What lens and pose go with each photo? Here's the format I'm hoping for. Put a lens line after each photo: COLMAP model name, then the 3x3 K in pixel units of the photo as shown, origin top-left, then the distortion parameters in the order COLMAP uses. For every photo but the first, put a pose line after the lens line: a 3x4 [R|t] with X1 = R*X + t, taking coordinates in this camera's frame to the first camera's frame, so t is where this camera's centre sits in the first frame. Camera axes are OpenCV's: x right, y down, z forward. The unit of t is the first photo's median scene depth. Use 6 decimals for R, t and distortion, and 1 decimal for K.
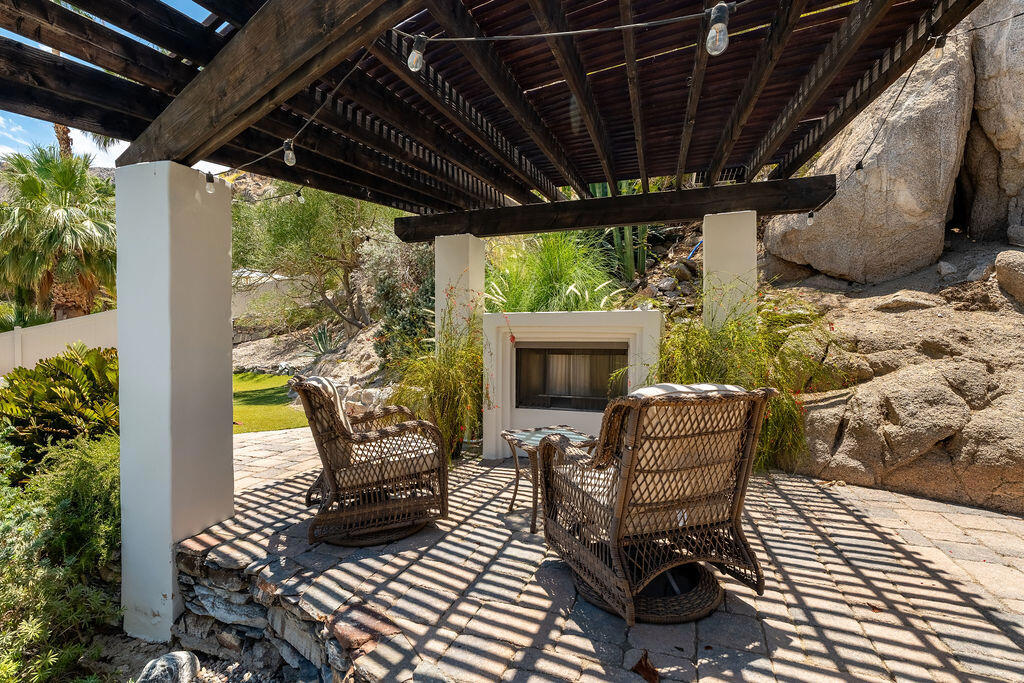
lens RADIAL K [[468.2, 0, 524.8], [0, 468.2, 338.4], [0, 0, 1]] dist [0.000726, -0.000222]
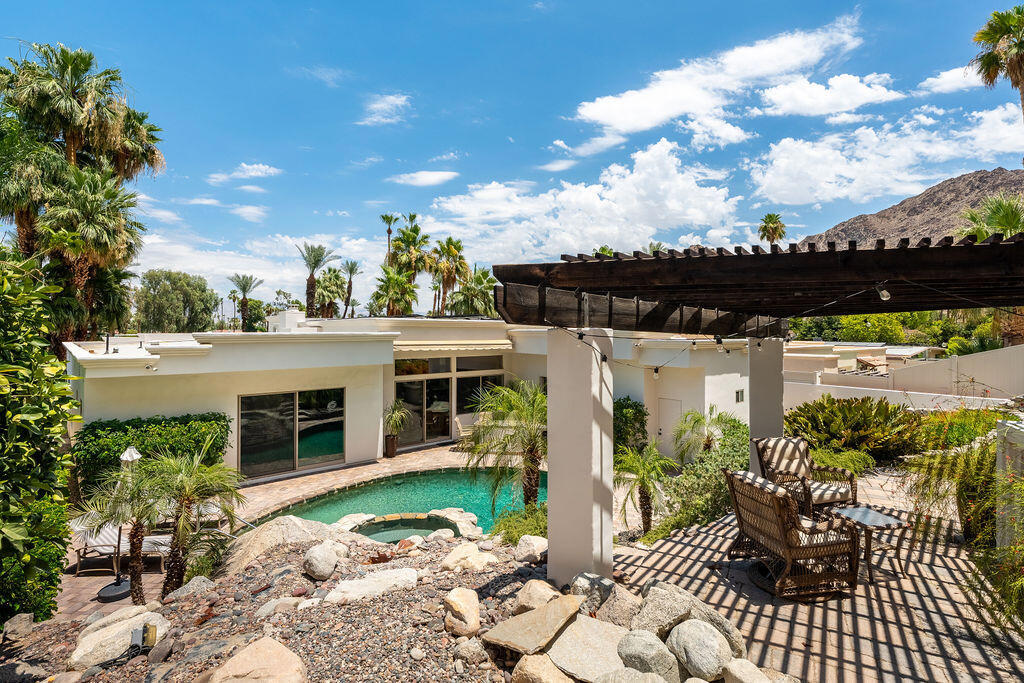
lens RADIAL K [[457.3, 0, 512.8], [0, 457.3, 324.9], [0, 0, 1]] dist [-0.000628, -0.000057]
pose [[-0.179067, -0.020309, -0.983627, 1.166312], [-0.002716, 0.999793, -0.020149, -0.255020], [0.983833, -0.000936, -0.179086, 0.102047]]
